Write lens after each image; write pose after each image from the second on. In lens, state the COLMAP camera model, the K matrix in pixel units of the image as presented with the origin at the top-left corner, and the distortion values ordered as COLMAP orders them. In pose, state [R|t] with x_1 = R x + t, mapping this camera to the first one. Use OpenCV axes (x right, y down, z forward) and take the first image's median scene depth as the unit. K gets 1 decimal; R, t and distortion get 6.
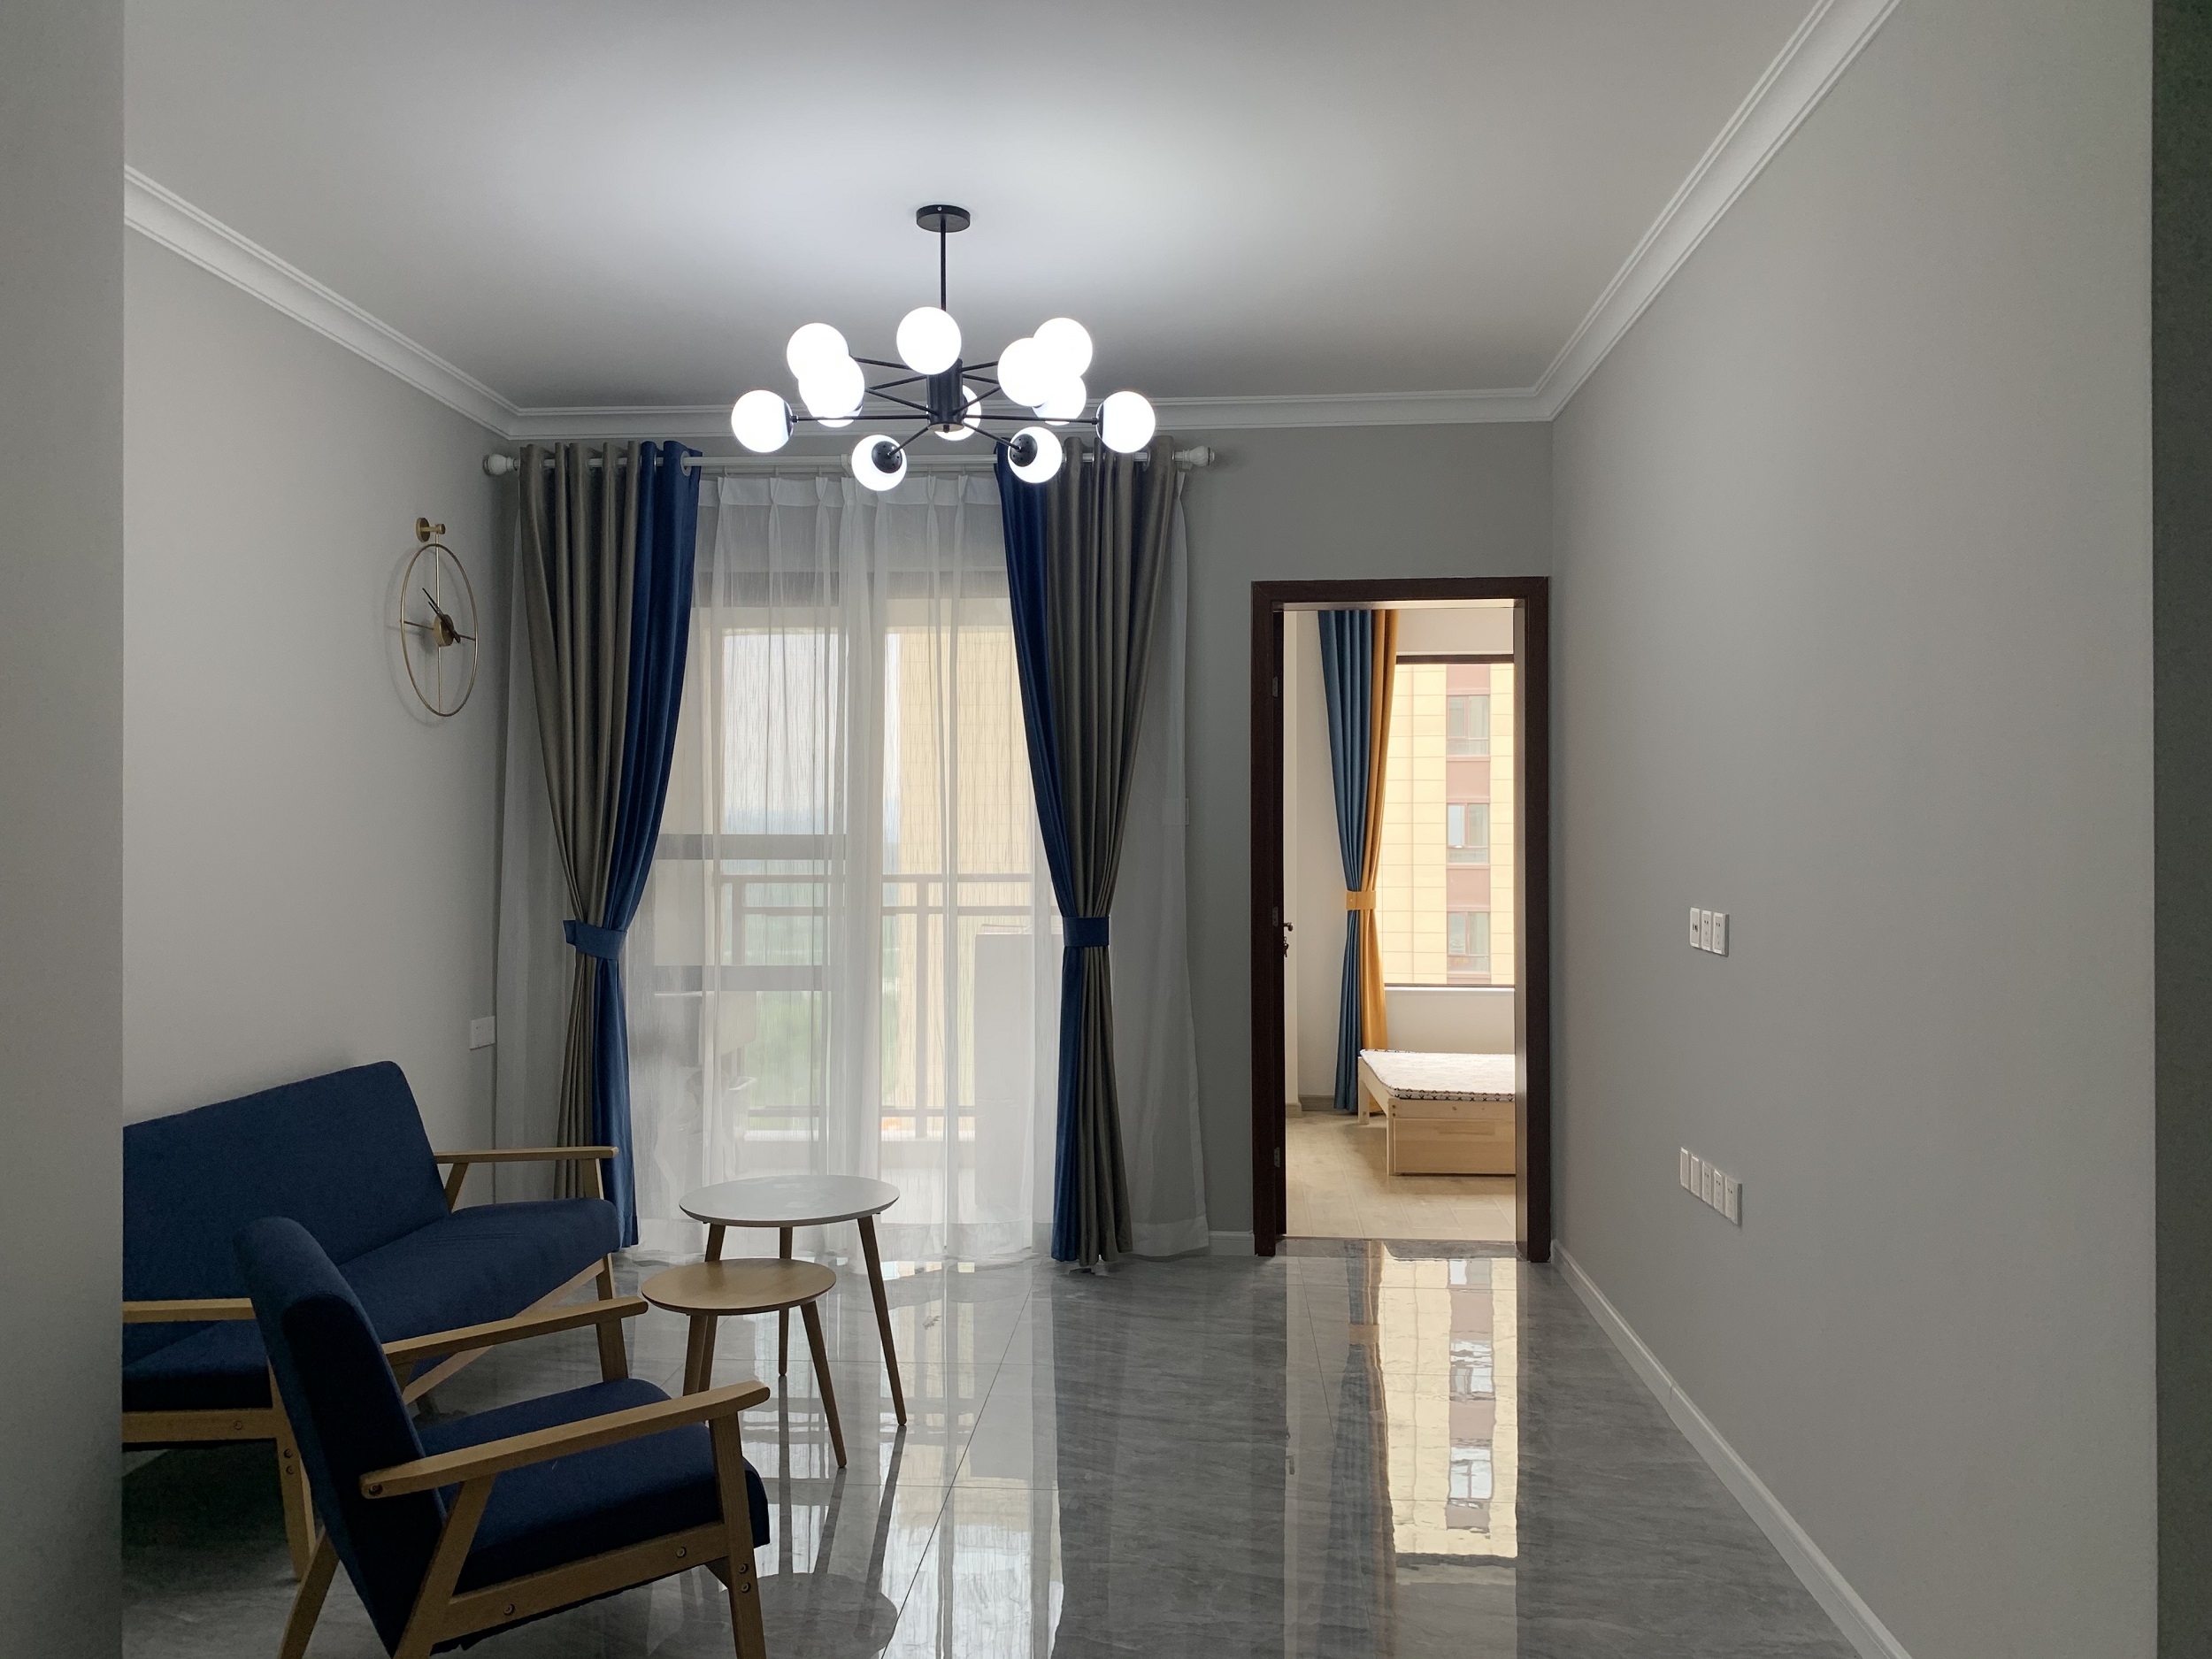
lens RADIAL K [[1677.4, 0, 1099.4], [0, 1677.4, 815.7], [0, 0, 1]] dist [0.102576, -0.145619]
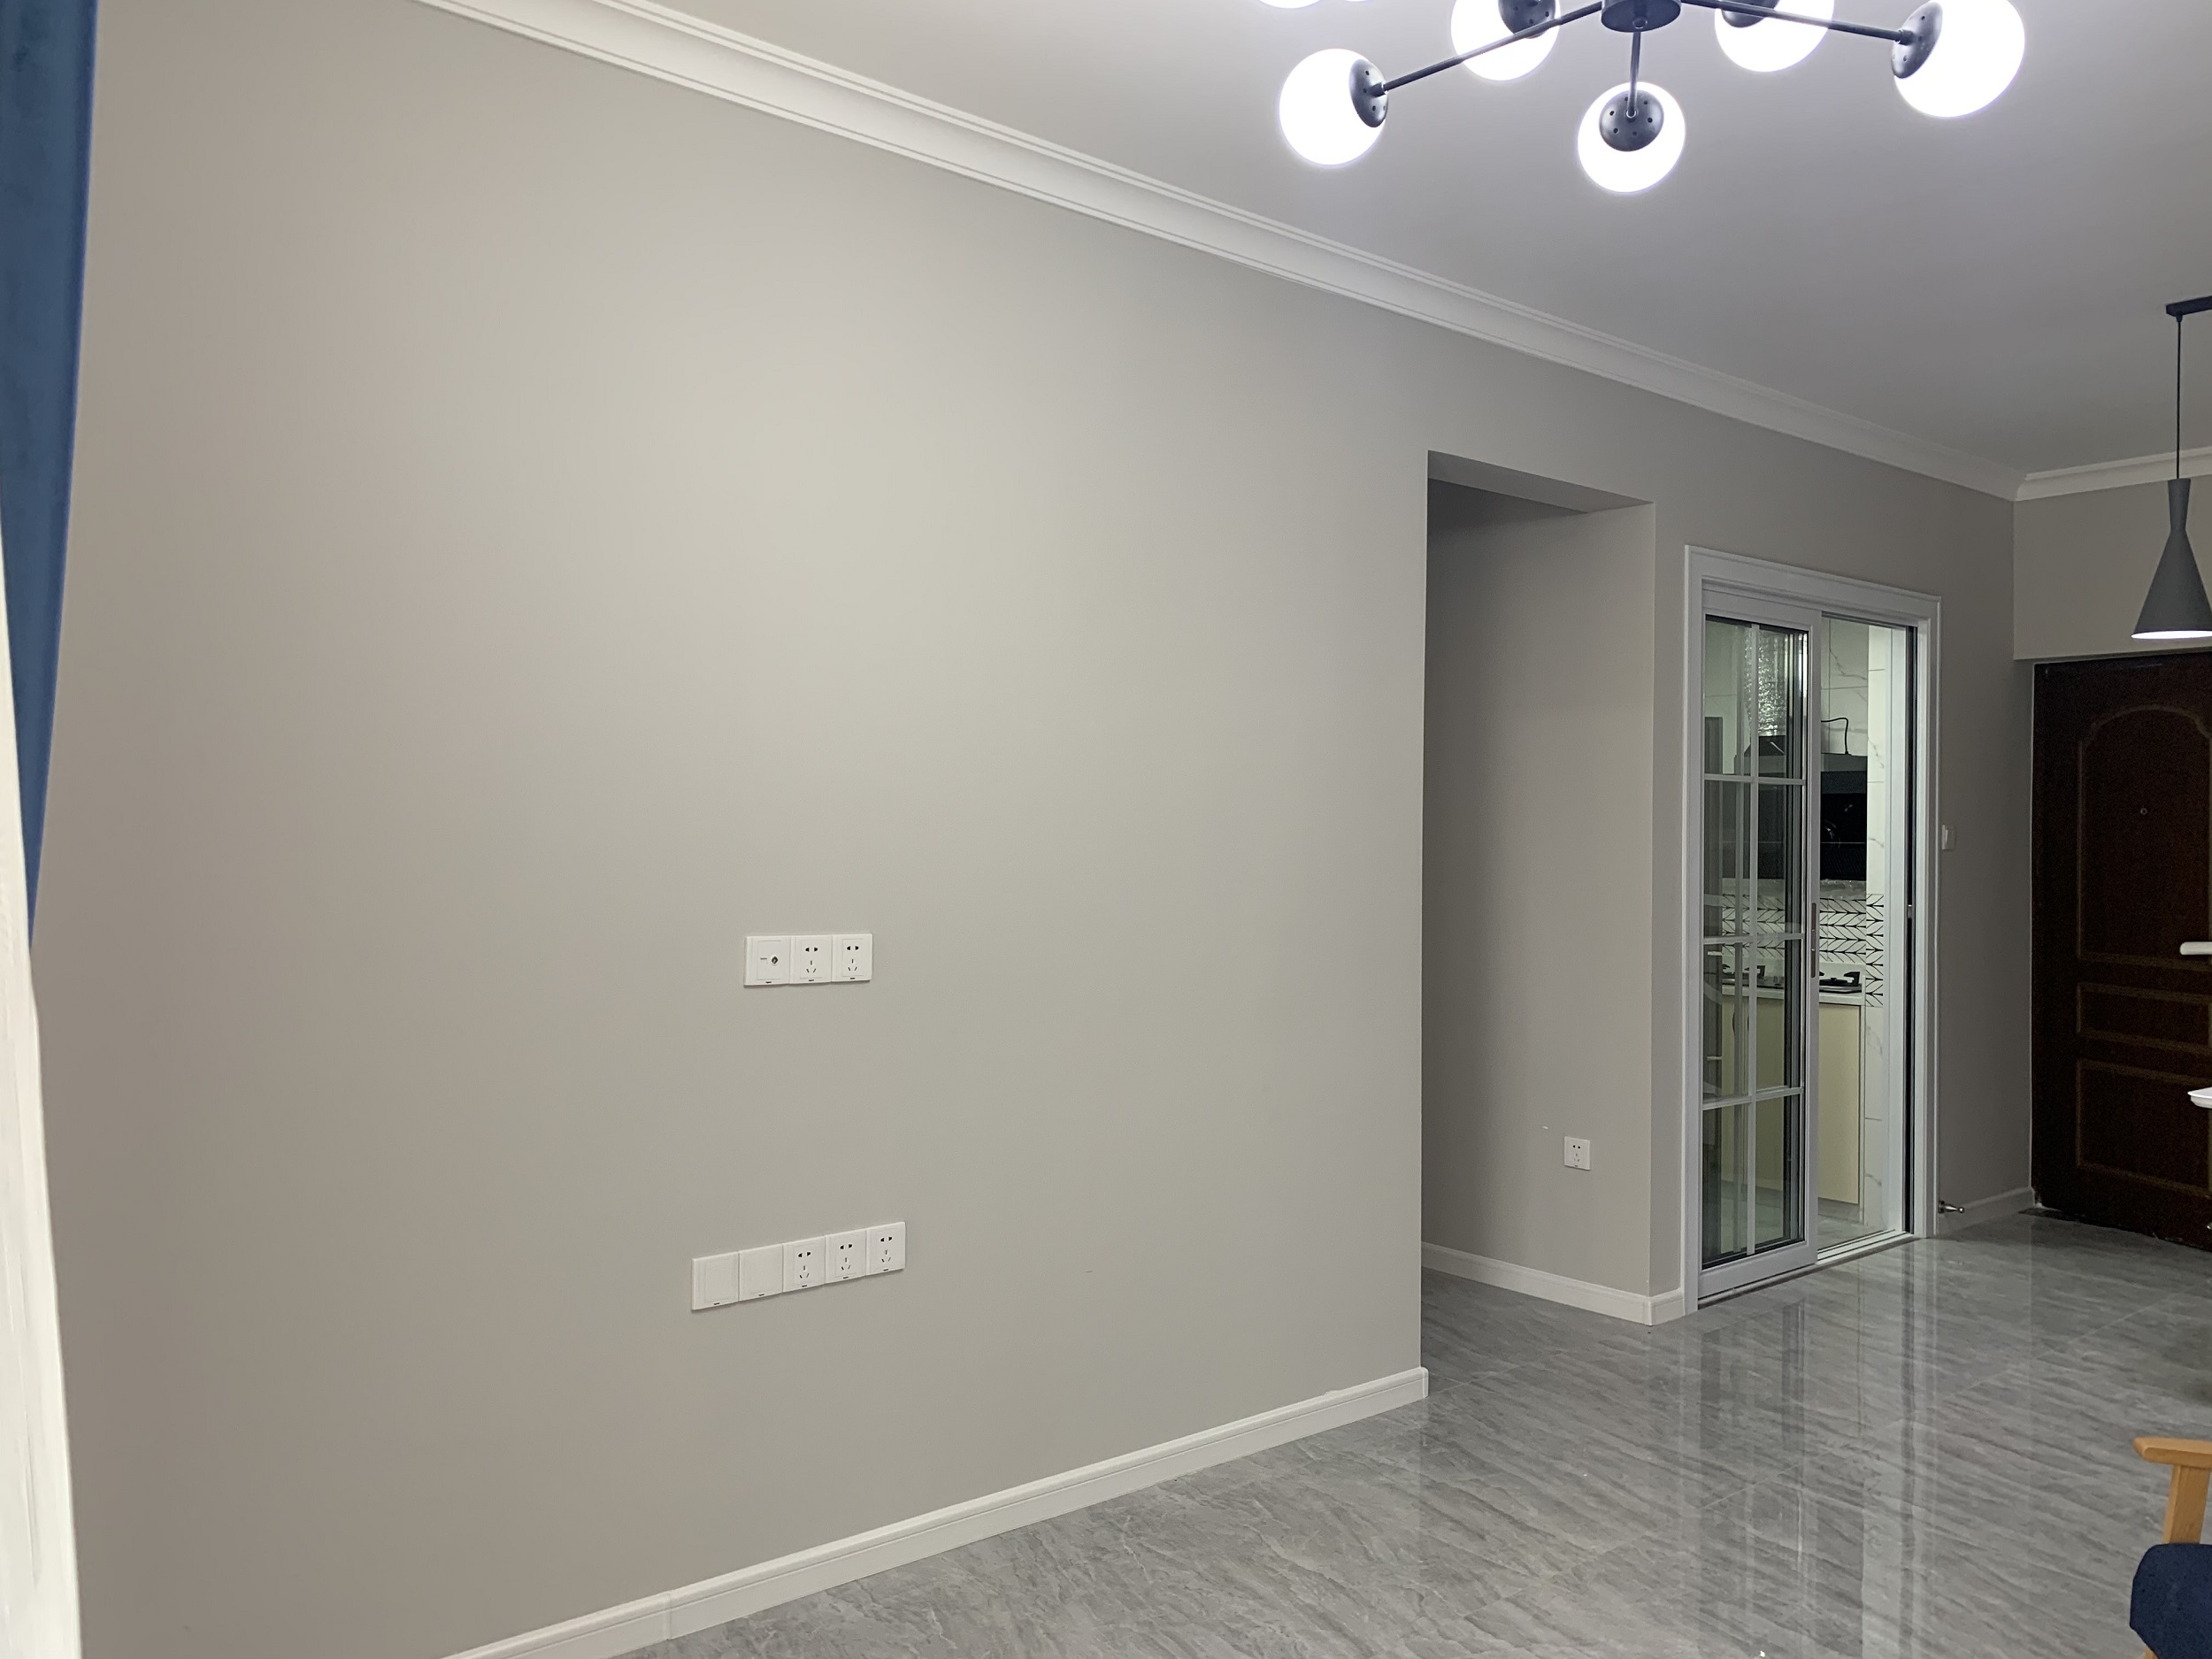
lens RADIAL K [[1681.0, 0, 1103.6], [0, 1681.0, 820.8], [0, 0, 1]] dist [0.050565, -0.100004]
pose [[-0.690329, -0.000006, 0.723496, -0.231910], [-0.016273, 0.999747, -0.015519, 0.004480], [-0.723313, -0.022487, -0.690154, 0.989910]]
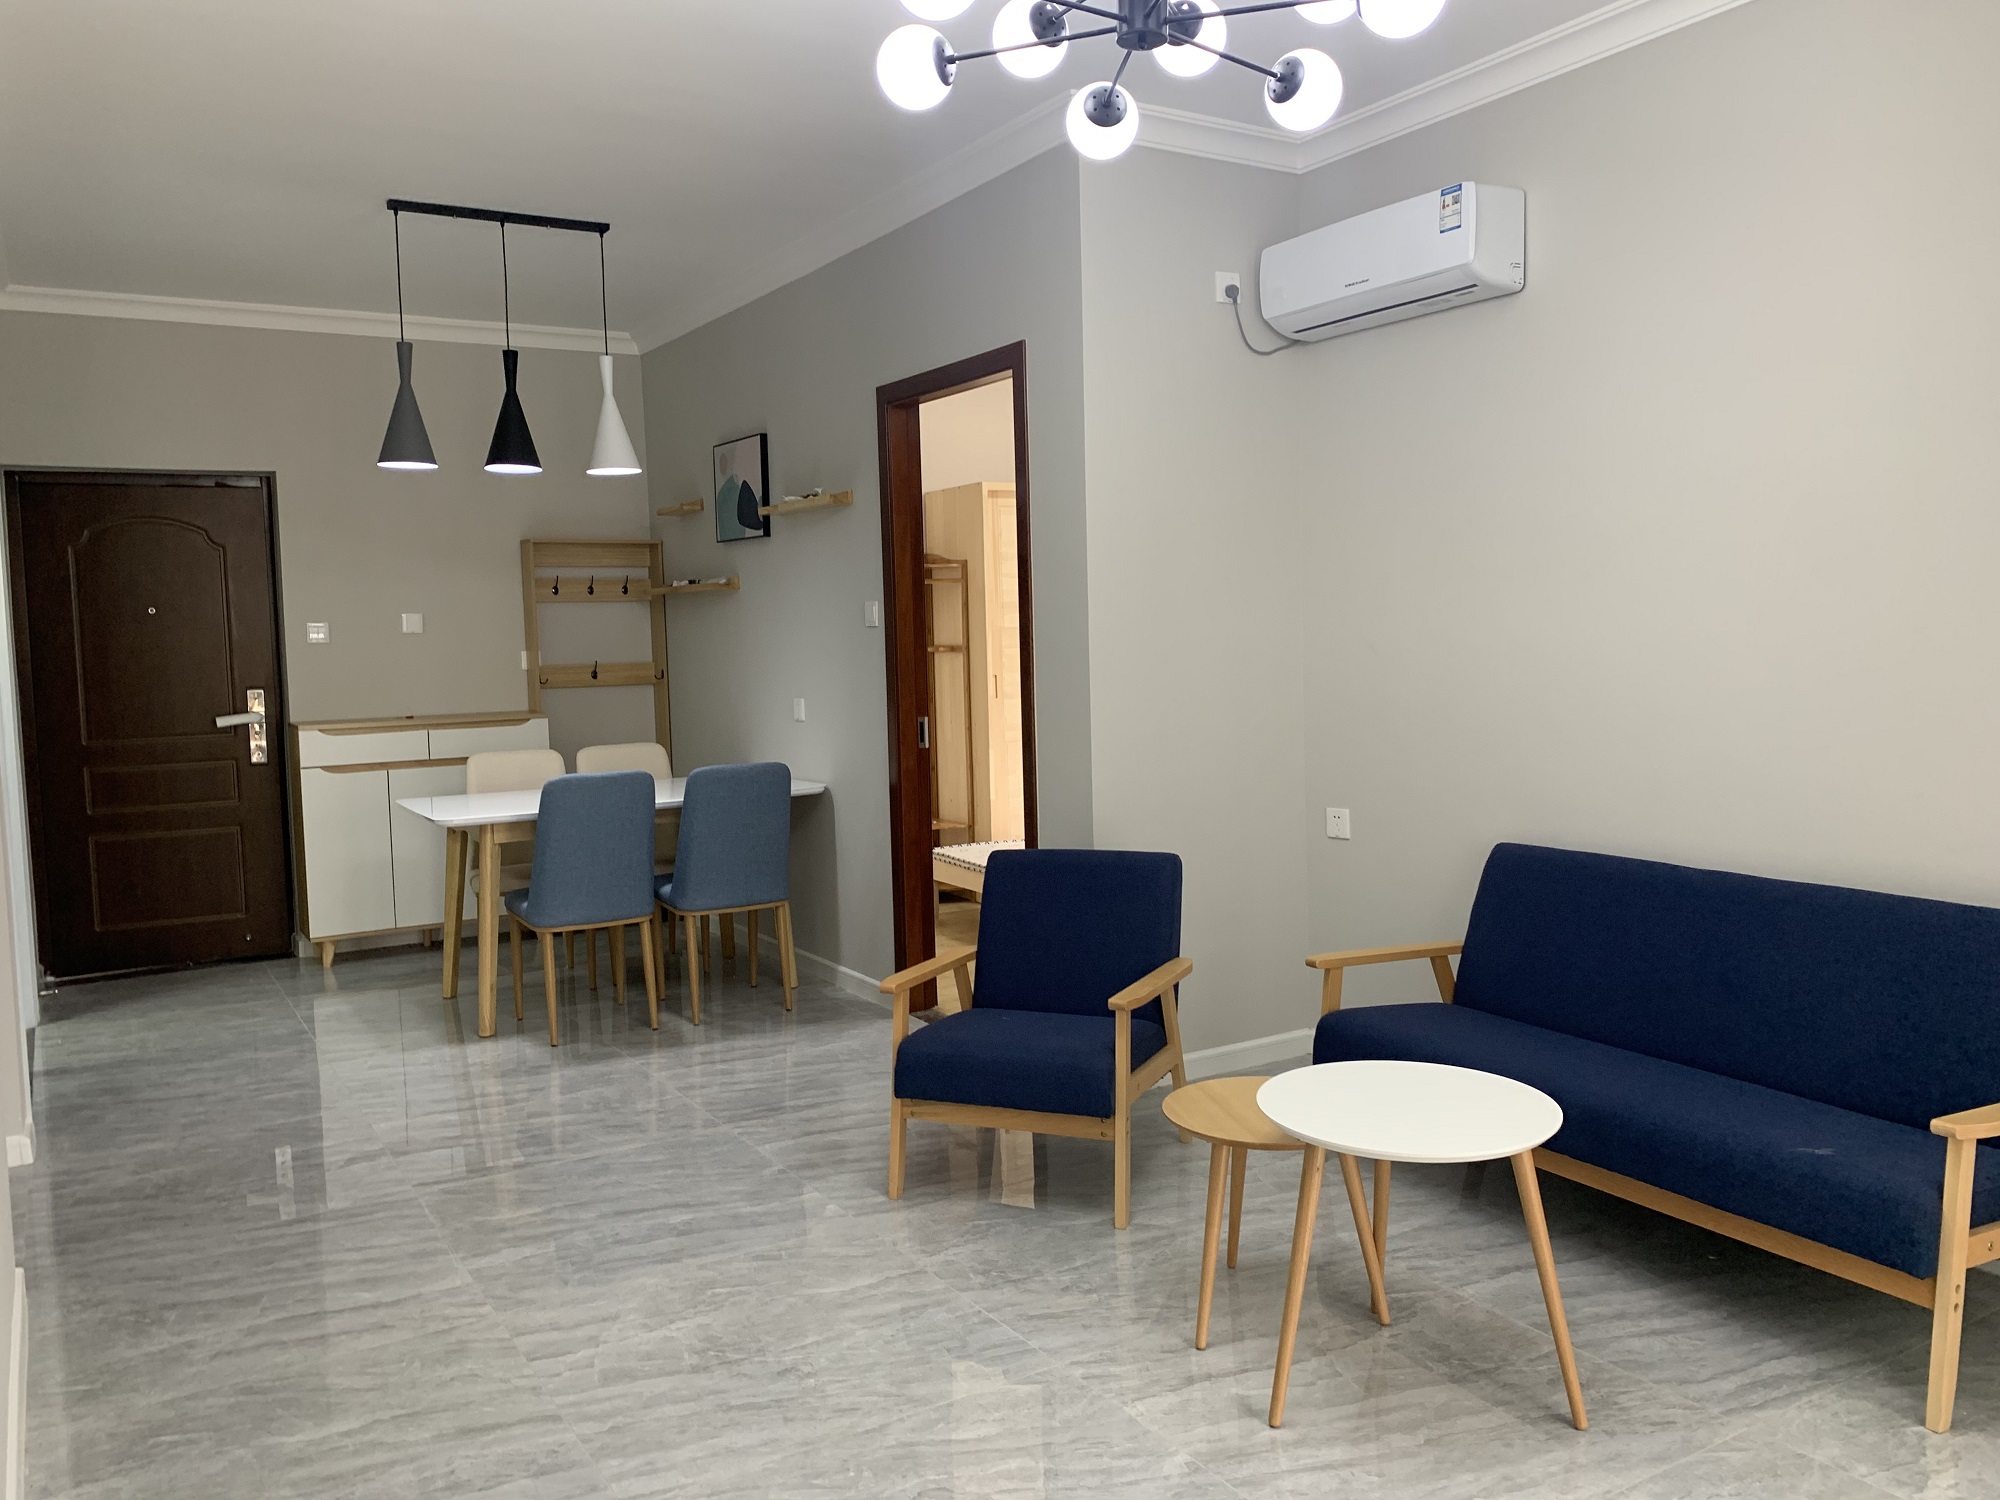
lens RADIAL K [[1519.9, 0, 997.8], [0, 1519.9, 742.2], [0, 0, 1]] dist [0.050565, -0.100004]
pose [[-0.814308, 0.067254, -0.576523, 0.239833], [0.032948, 0.997019, 0.069769, 0.009508], [0.579497, 0.037818, -0.814096, 1.033179]]
